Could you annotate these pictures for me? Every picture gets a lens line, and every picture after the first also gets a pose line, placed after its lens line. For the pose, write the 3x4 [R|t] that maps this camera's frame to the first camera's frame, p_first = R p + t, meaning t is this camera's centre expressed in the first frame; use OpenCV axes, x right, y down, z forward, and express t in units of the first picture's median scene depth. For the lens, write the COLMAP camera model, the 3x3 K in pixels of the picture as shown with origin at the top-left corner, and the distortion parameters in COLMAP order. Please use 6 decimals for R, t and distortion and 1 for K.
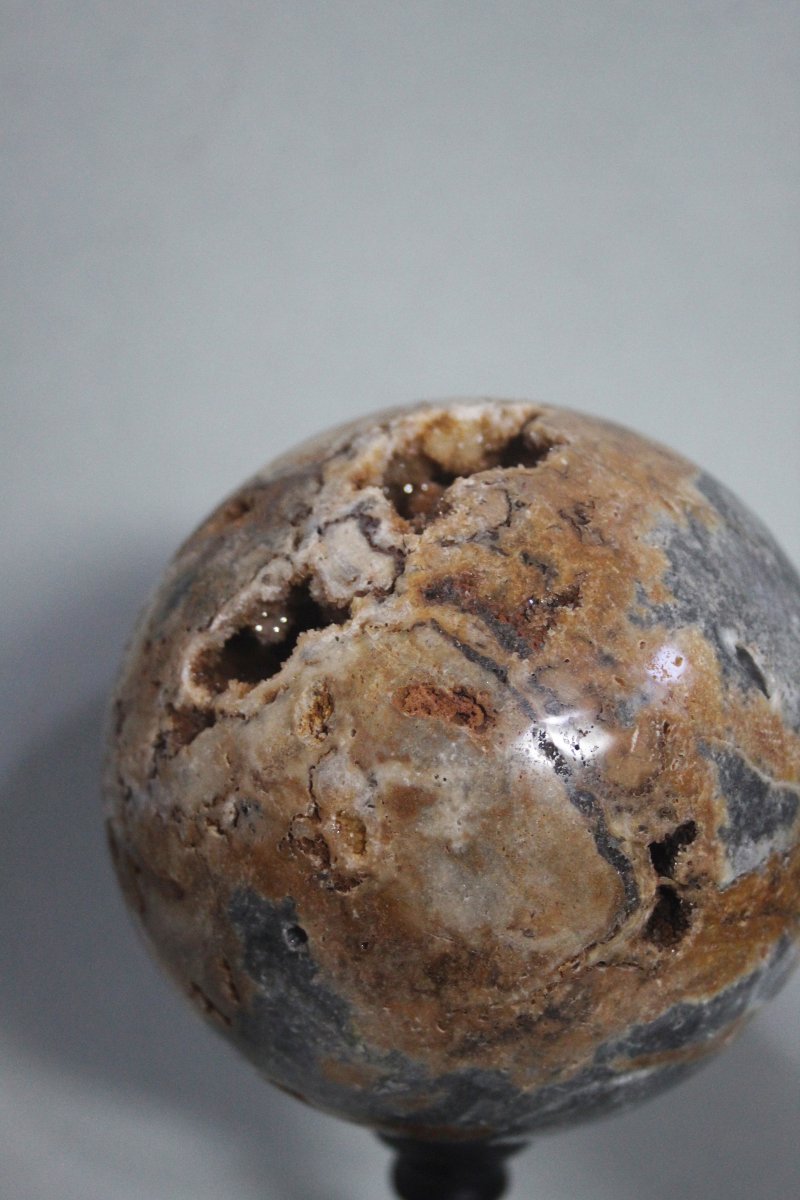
lens RADIAL K [[2173.9, 0, 400.0], [0, 2173.9, 600.0], [0, 0, 1]] dist [0.015192, 0.183238]
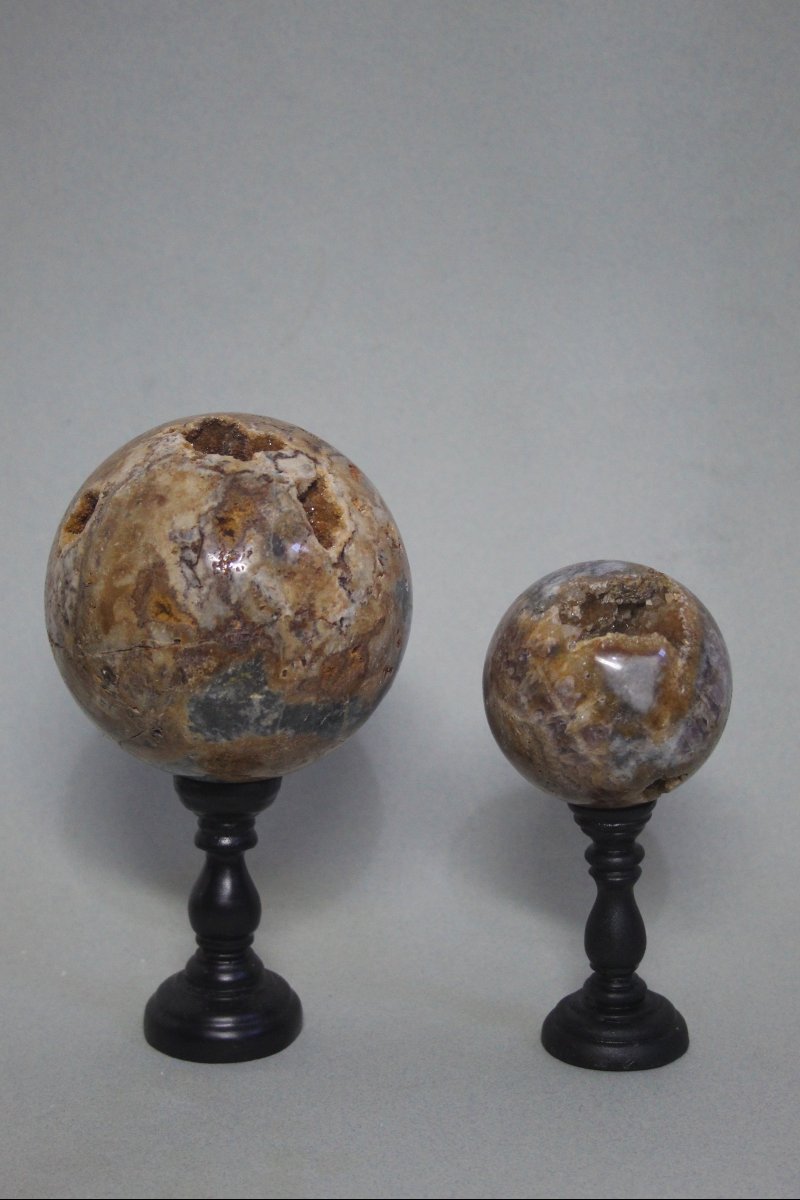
lens RADIAL K [[2252.6, 0, 400.0], [0, 2252.6, 600.0], [0, 0, 1]] dist [0.026966, 0.060090]
pose [[-0.262265, -0.432479, 0.862658, -2.097213], [0.534830, 0.678948, 0.502978, -1.028858], [-0.803227, 0.593289, 0.053238, 0.891710]]
